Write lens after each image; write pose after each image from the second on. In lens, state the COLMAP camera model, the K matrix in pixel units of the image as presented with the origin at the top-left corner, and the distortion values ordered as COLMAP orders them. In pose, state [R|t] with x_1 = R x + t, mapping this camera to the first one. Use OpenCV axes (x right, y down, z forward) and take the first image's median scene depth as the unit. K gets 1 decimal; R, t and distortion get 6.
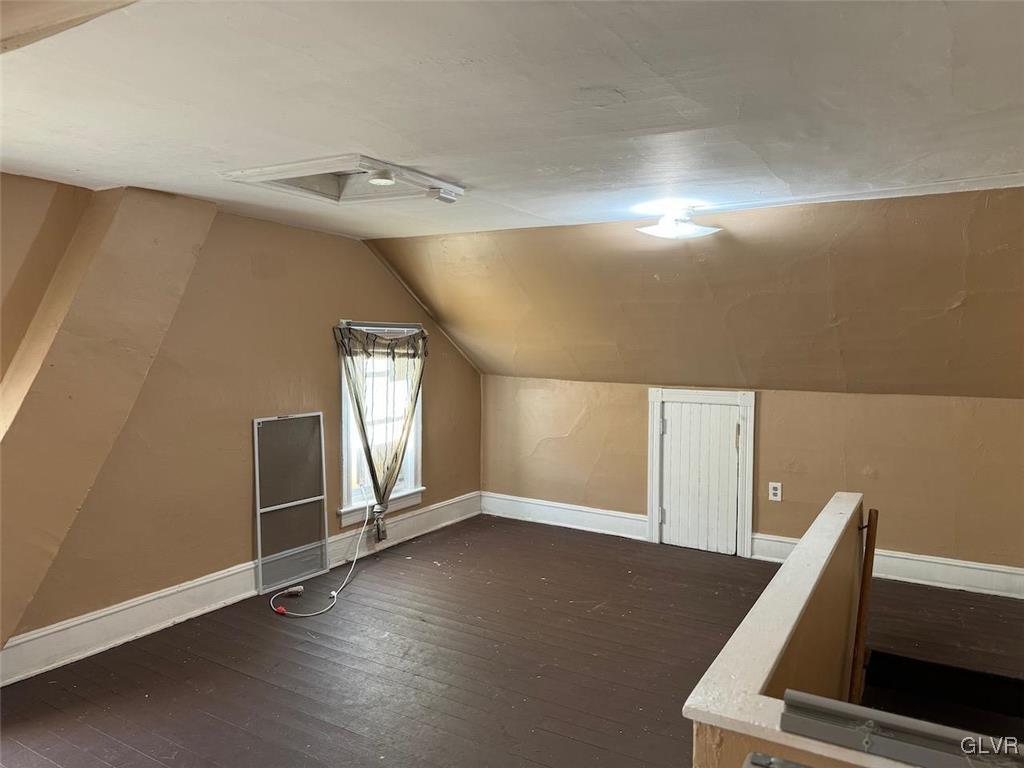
lens RADIAL K [[722.2, 0, 512.0], [0, 722.2, 384.0], [0, 0, 1]] dist [0.129422, -0.168872]
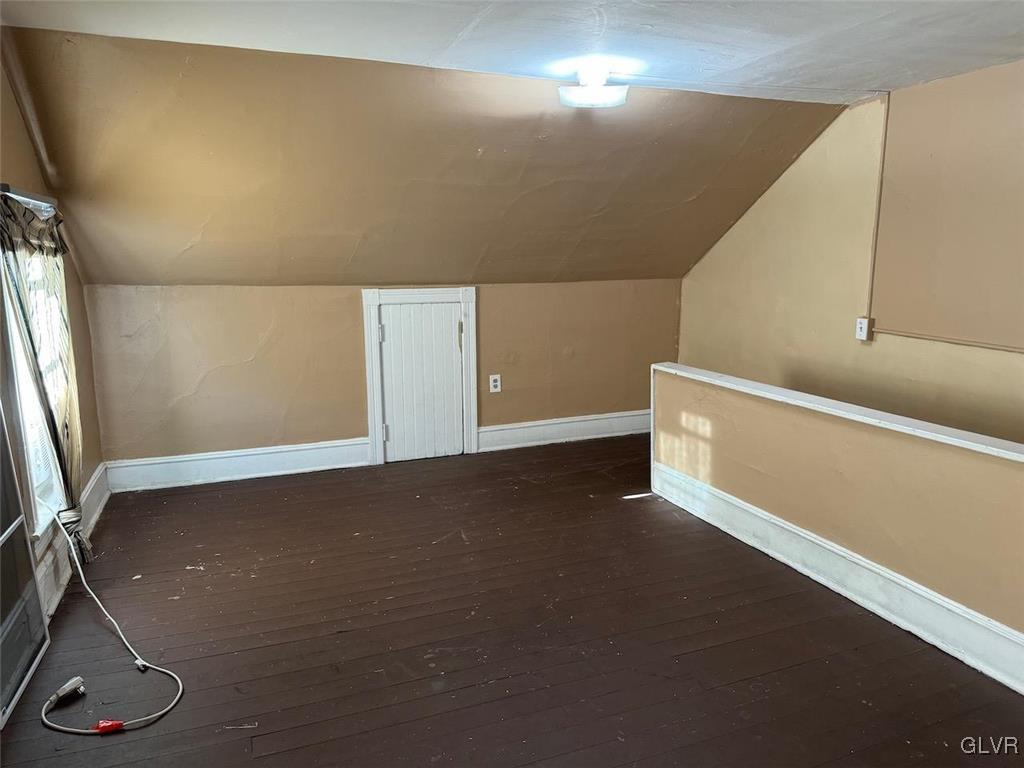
lens RADIAL K [[722.2, 0, 512.0], [0, 722.2, 384.0], [0, 0, 1]] dist [0.129422, -0.168872]
pose [[0.603573, -0.151437, 0.782794, -0.412883], [0.060336, 0.987657, 0.144547, 0.001899], [-0.795022, -0.040014, 0.605260, 0.358622]]
